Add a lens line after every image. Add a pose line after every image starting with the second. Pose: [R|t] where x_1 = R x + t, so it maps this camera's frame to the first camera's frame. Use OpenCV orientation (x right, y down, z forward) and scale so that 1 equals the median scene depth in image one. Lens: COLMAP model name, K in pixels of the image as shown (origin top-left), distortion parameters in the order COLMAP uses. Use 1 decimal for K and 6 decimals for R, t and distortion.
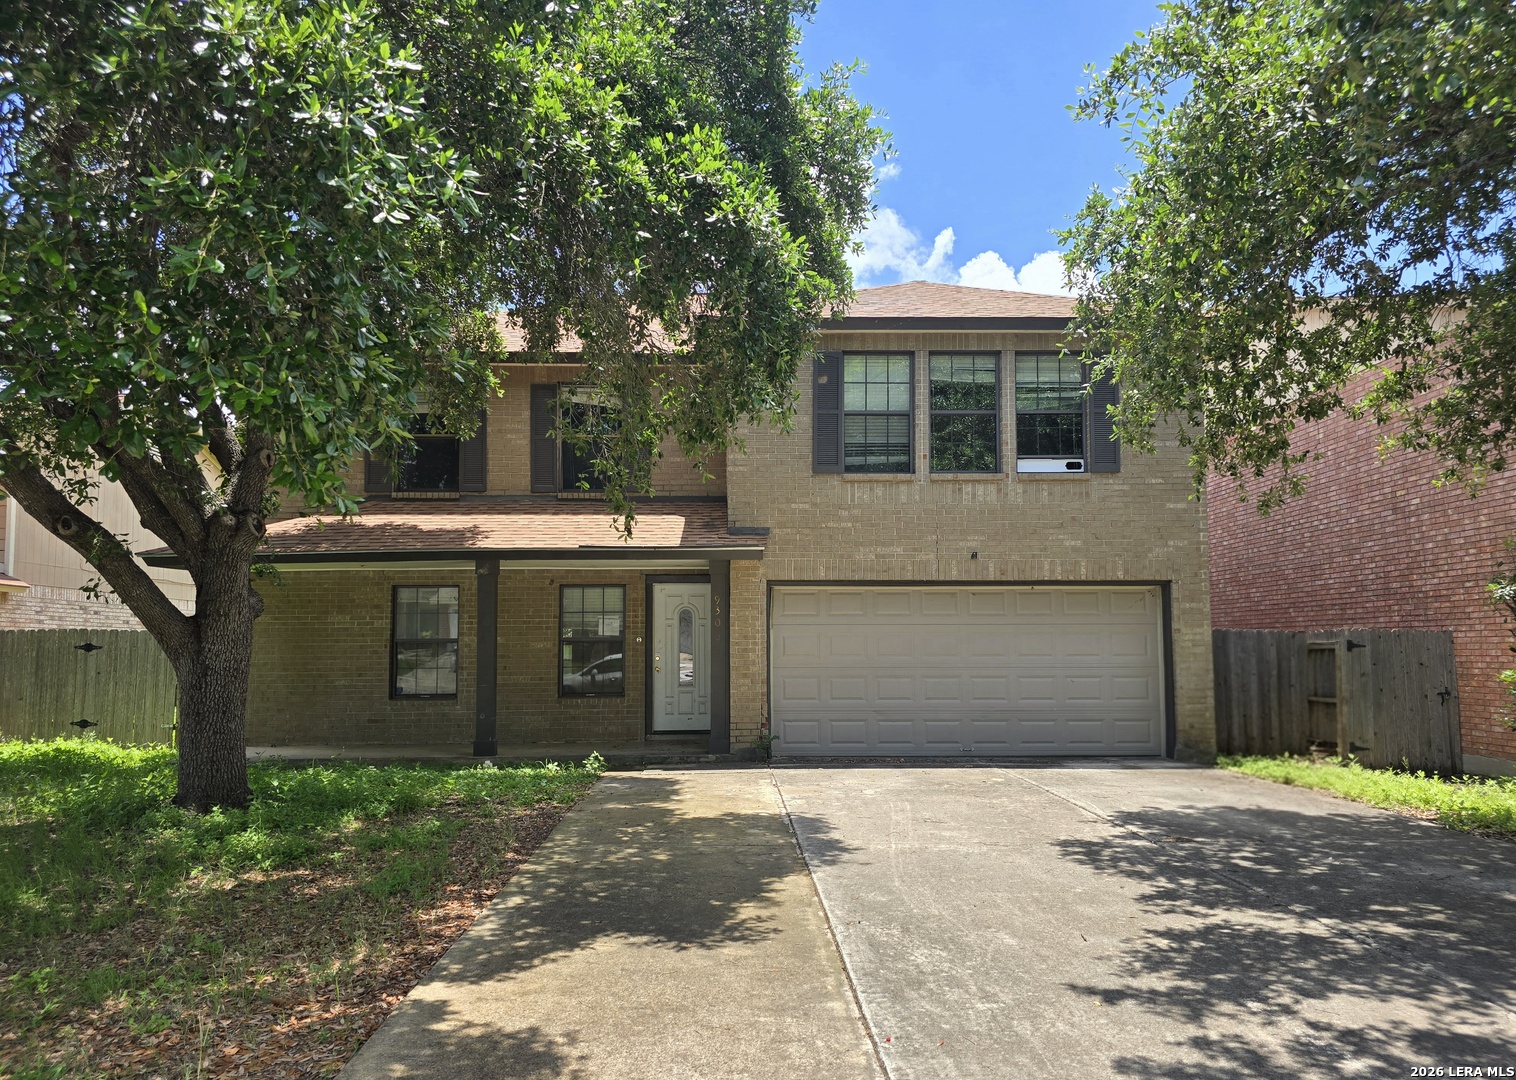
lens RADIAL K [[995.3, 0, 757.1], [0, 995.3, 553.6], [0, 0, 1]] dist [0.020767, -0.011261]
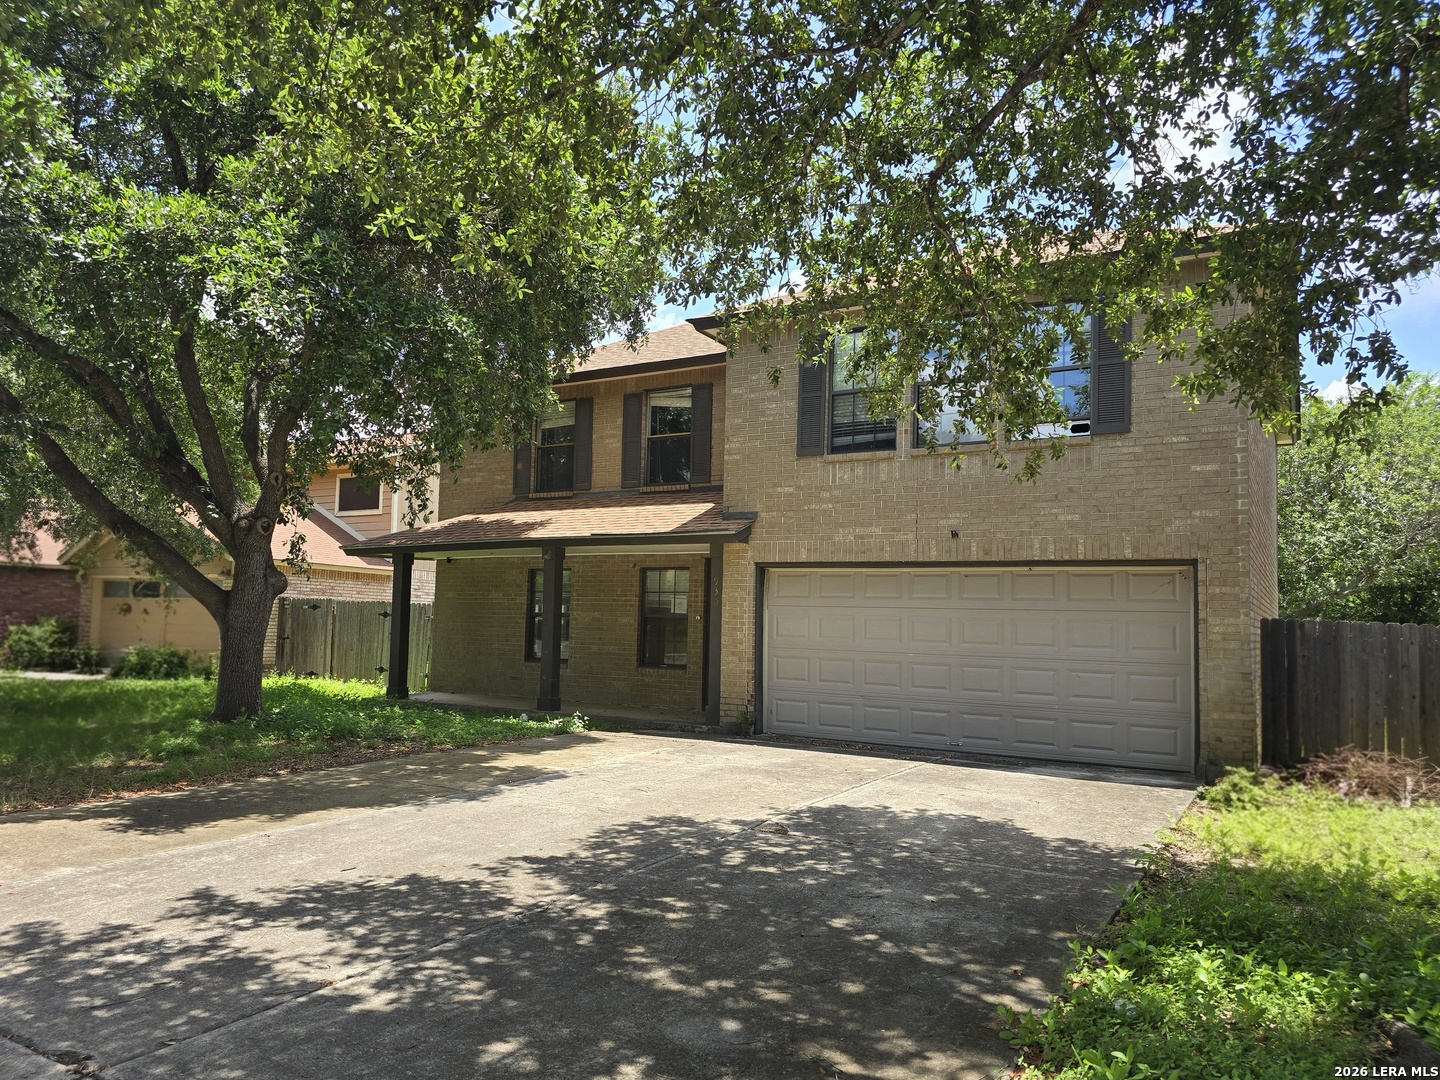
lens RADIAL K [[982.6, 0, 708.5], [0, 982.6, 535.8], [0, 0, 1]] dist [0.043207, -0.041664]
pose [[0.849524, -0.022157, -0.527085, 1.291069], [0.018846, 0.999755, -0.011652, 0.024710], [0.527213, -0.000034, 0.849733, 0.256687]]
